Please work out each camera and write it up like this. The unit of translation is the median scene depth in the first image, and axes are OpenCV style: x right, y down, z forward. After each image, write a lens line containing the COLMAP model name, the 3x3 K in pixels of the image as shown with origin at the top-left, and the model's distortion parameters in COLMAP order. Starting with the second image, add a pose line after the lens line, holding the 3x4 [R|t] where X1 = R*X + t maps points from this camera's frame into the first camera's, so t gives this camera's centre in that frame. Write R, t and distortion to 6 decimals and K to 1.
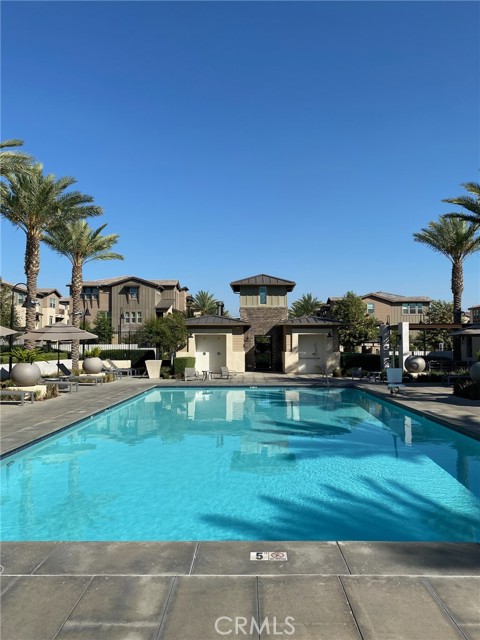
lens RADIAL K [[485.4, 0, 240.0], [0, 485.4, 320.0], [0, 0, 1]] dist [0.049132, -0.003031]
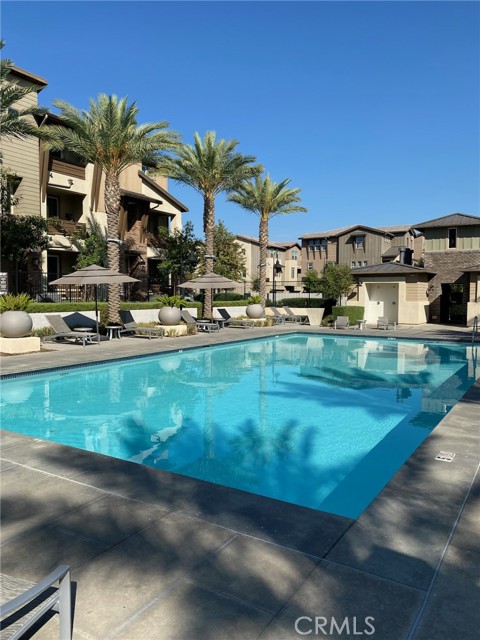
lens RADIAL K [[485.4, 0, 240.0], [0, 485.4, 320.0], [0, 0, 1]] dist [0.049132, -0.003031]
pose [[0.840863, 0.034516, -0.540147, 0.214426], [0.020798, 0.995167, 0.095969, 0.004232], [0.540849, -0.091931, 0.836081, 0.038102]]
